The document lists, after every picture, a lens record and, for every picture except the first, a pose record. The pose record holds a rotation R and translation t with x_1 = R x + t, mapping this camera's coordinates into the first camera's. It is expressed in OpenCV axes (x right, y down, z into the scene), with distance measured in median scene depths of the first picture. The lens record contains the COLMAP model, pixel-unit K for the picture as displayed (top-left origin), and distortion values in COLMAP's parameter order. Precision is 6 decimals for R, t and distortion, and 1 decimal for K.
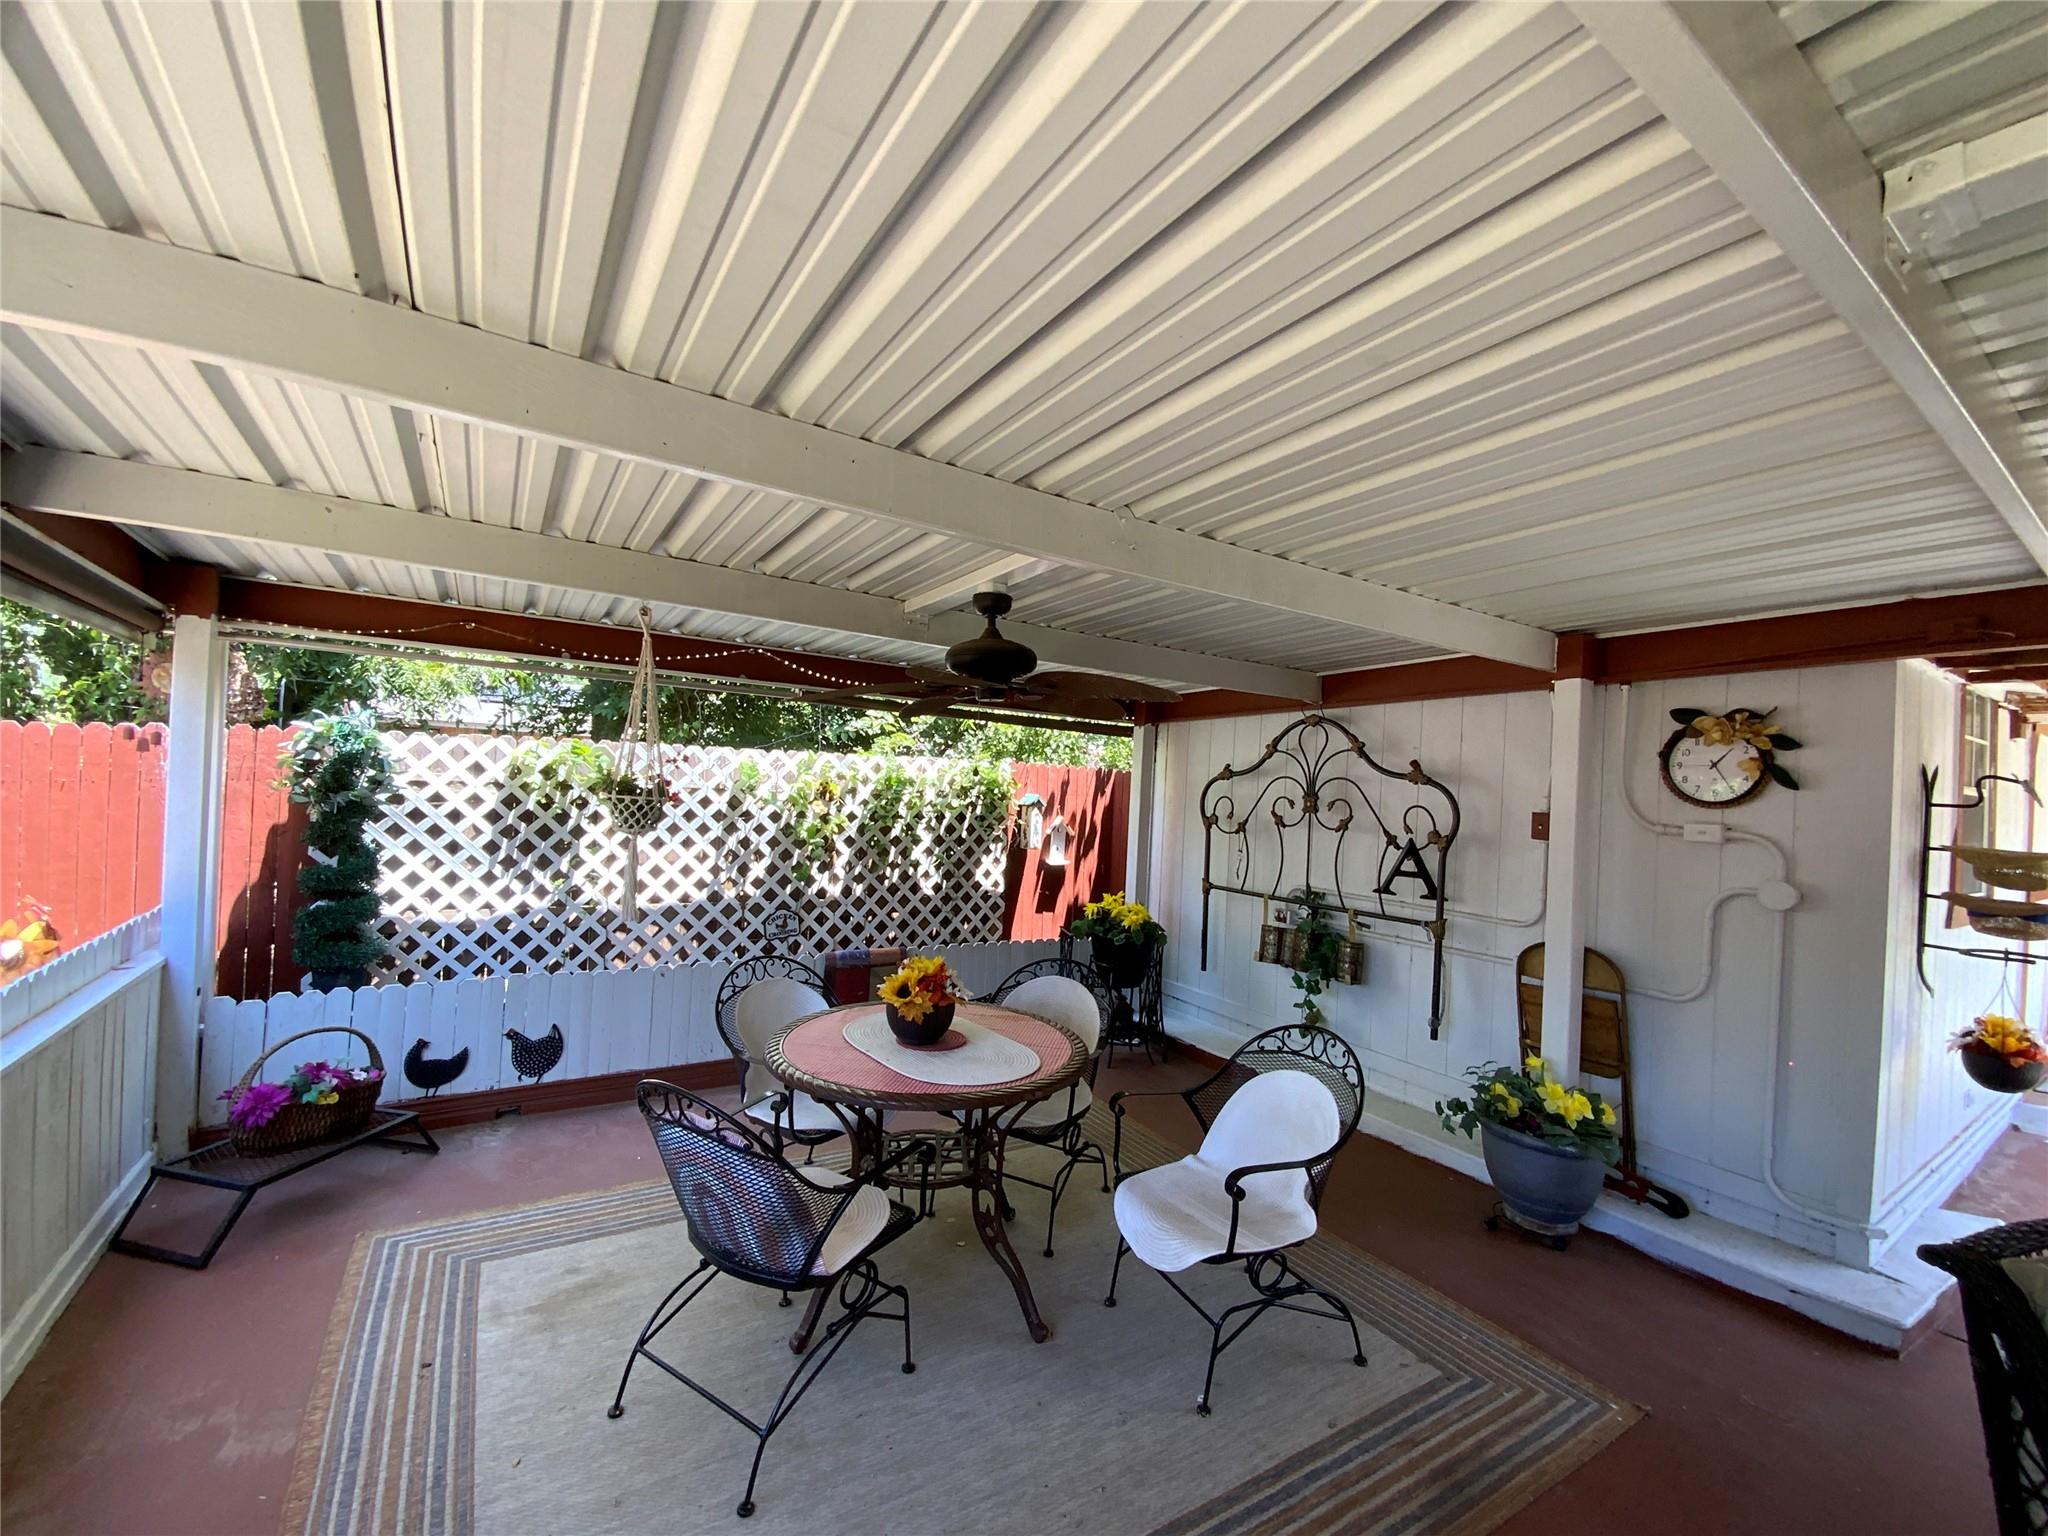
lens RADIAL K [[839.3, 0, 1020.3], [0, 839.3, 775.1], [0, 0, 1]] dist [0.013648, -0.006339]
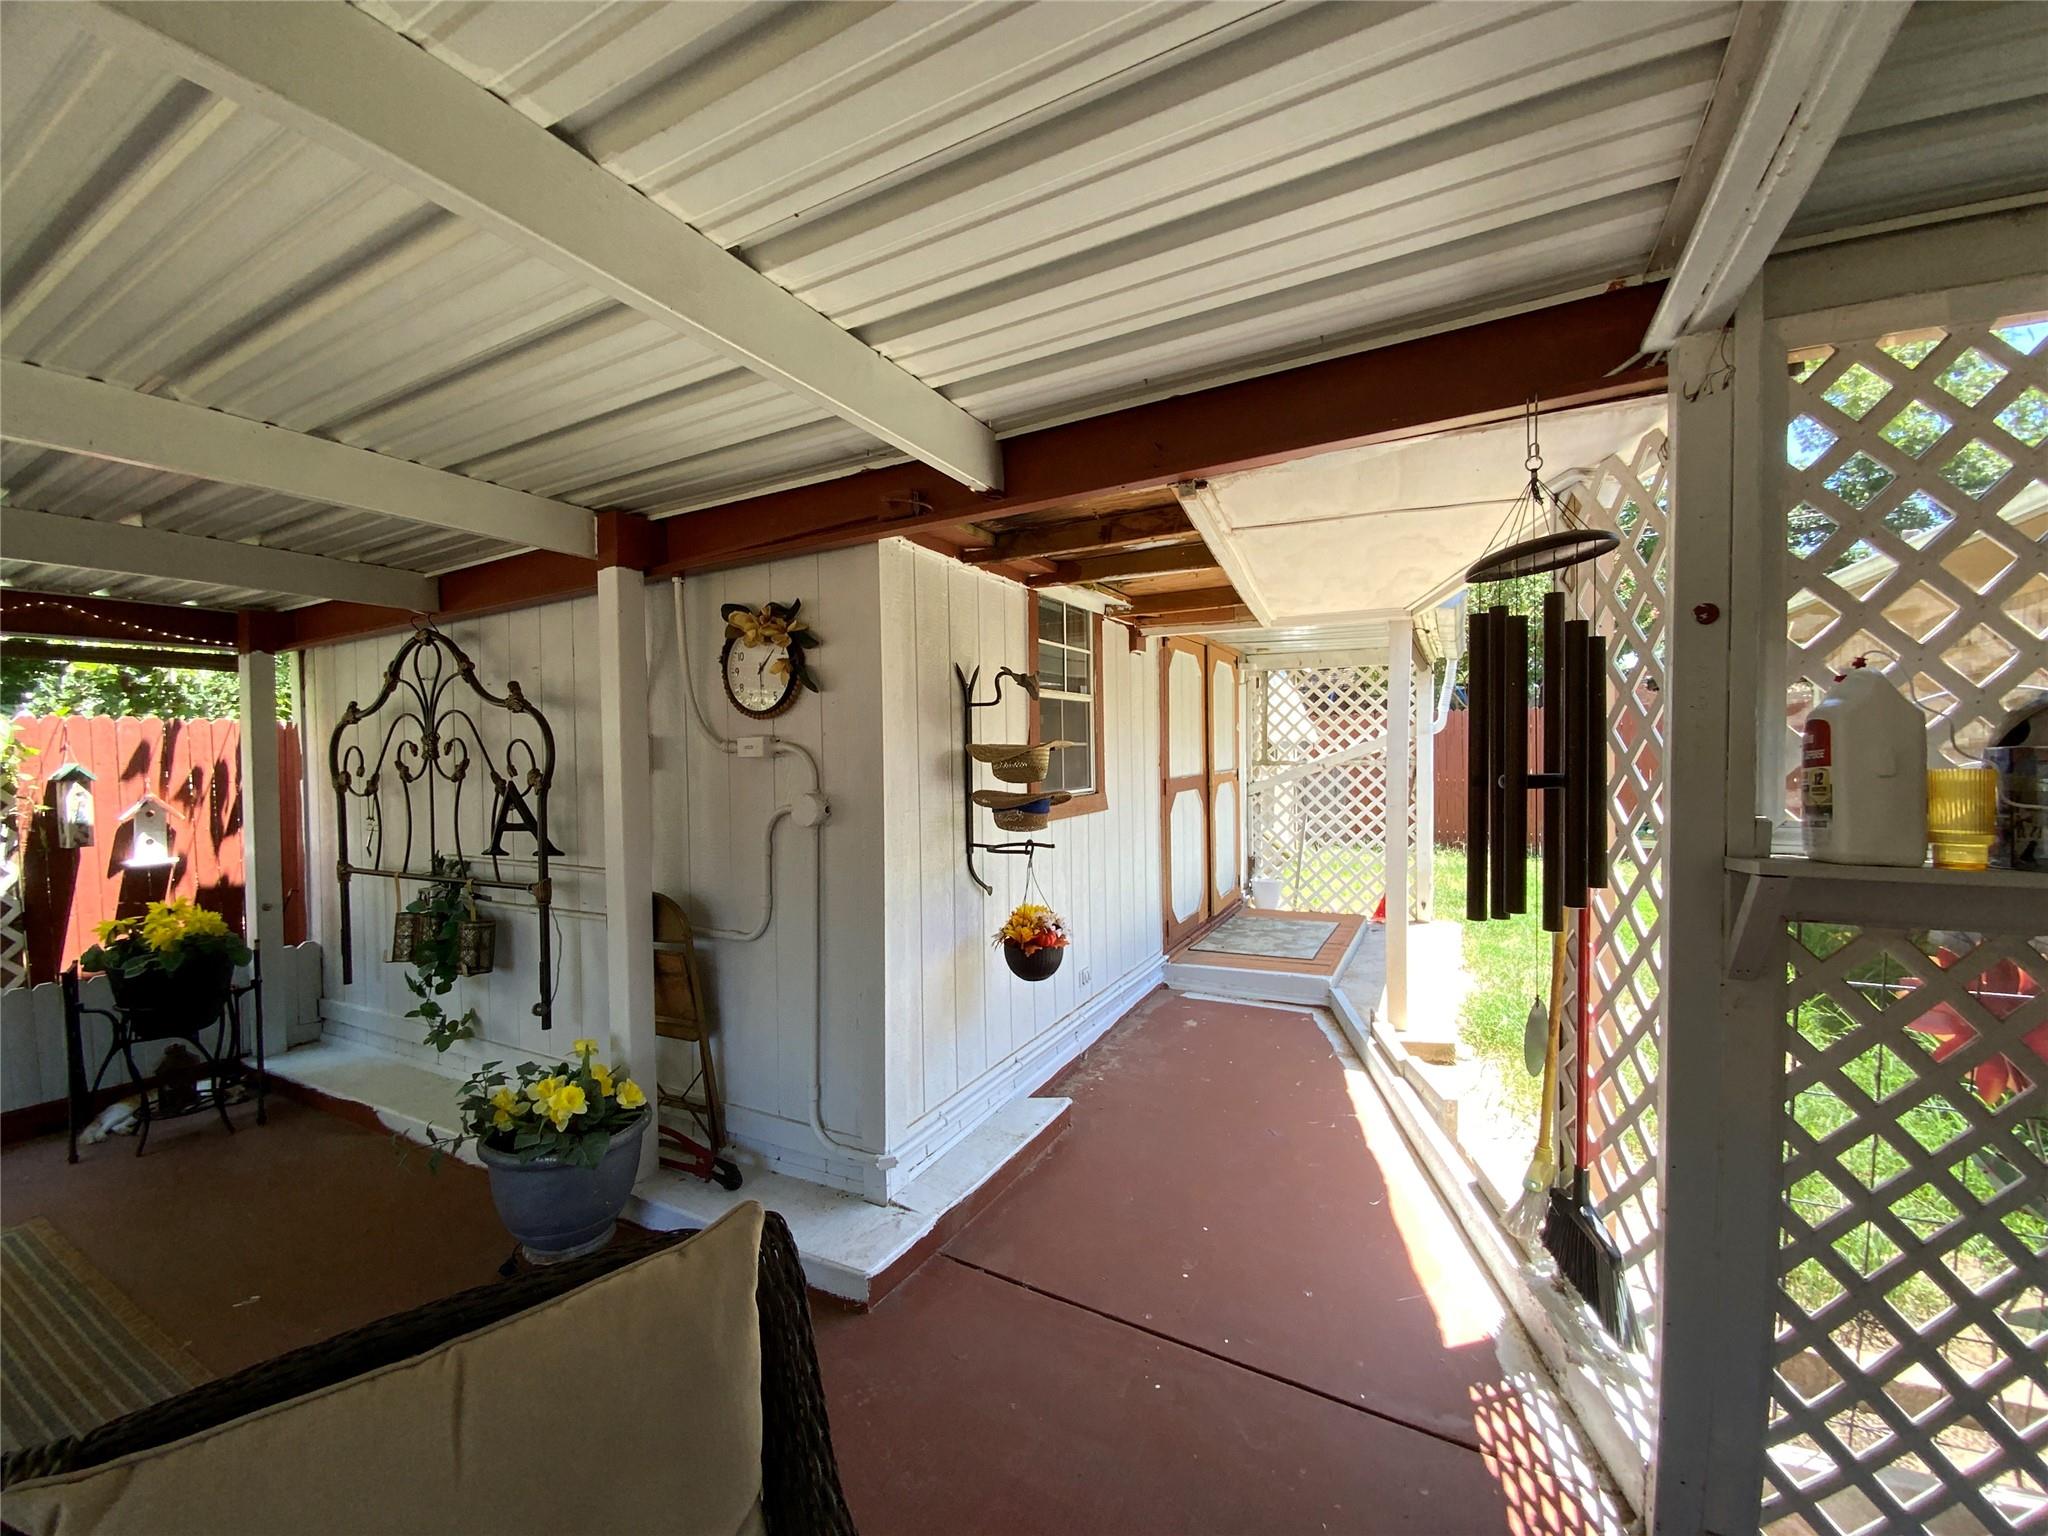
lens RADIAL K [[839.3, 0, 1019.6], [0, 839.3, 766.0], [0, 0, 1]] dist [0.013648, -0.006339]
pose [[0.869873, -0.067202, 0.488677, 0.585346], [0.051563, 0.997637, 0.045407, 0.059056], [-0.490573, -0.014301, 0.871282, 0.099188]]
